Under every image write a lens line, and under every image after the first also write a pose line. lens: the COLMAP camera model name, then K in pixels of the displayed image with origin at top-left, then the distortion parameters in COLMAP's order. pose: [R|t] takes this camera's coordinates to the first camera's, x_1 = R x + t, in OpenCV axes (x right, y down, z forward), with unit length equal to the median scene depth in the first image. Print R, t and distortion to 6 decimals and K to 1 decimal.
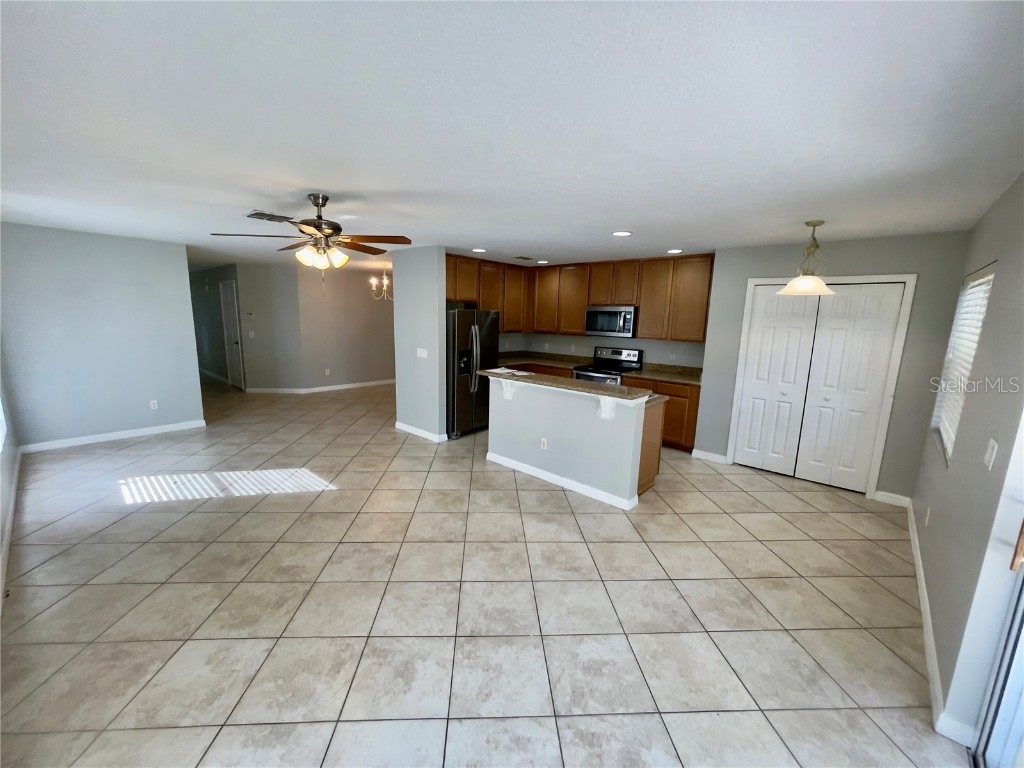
lens RADIAL K [[411.1, 0, 507.4], [0, 411.1, 387.3], [0, 0, 1]] dist [0.000957, 0.000182]
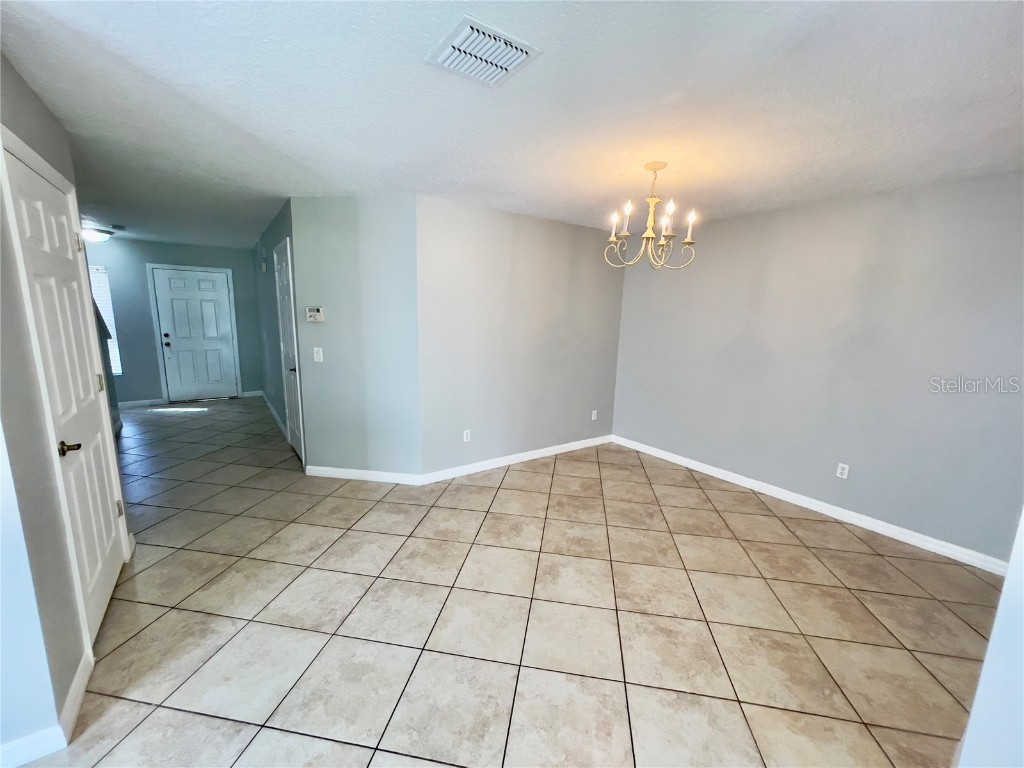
lens RADIAL K [[415.1, 0, 507.7], [0, 415.1, 387.9], [0, 0, 1]] dist [-0.019441, 0.012729]
pose [[0.975878, 0.036211, -0.215291, -0.463840], [-0.037004, 0.999315, 0.000344, -0.147324], [0.215156, 0.007631, 0.976550, 0.880112]]
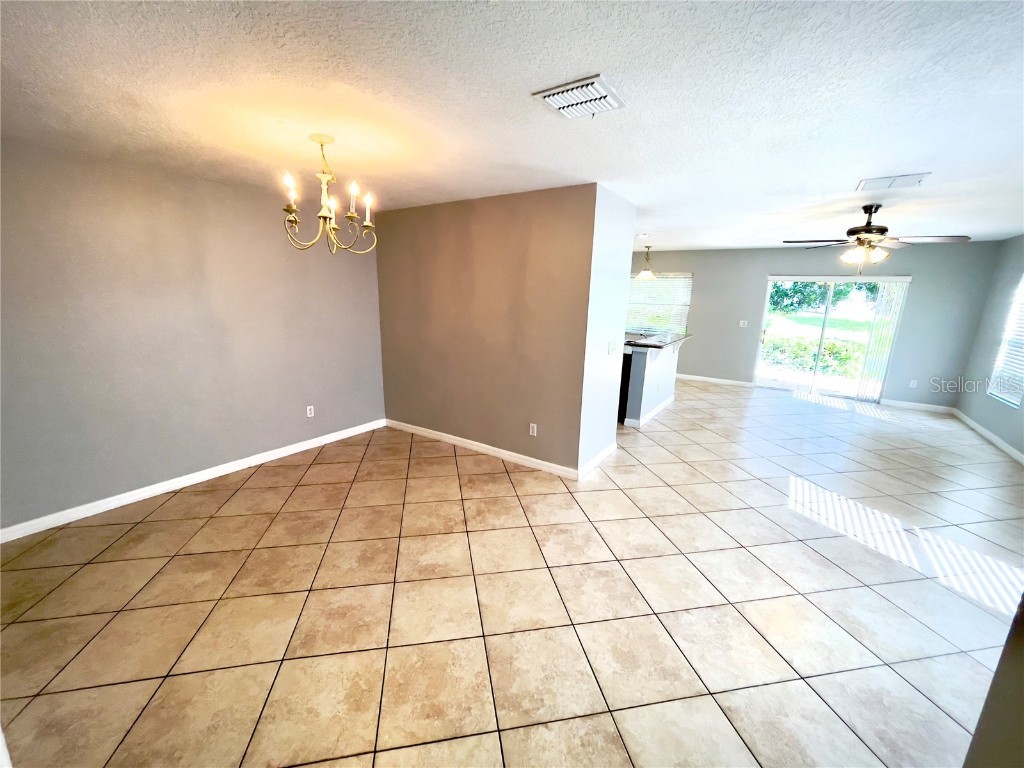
lens RADIAL K [[416.4, 0, 505.2], [0, 416.4, 385.0], [0, 0, 1]] dist [-0.018924, 0.000196]
pose [[-0.129625, -0.247325, 0.960223, -0.915072], [0.153405, 0.951731, 0.265846, -0.247178], [-0.979625, 0.181763, -0.085427, 1.270001]]
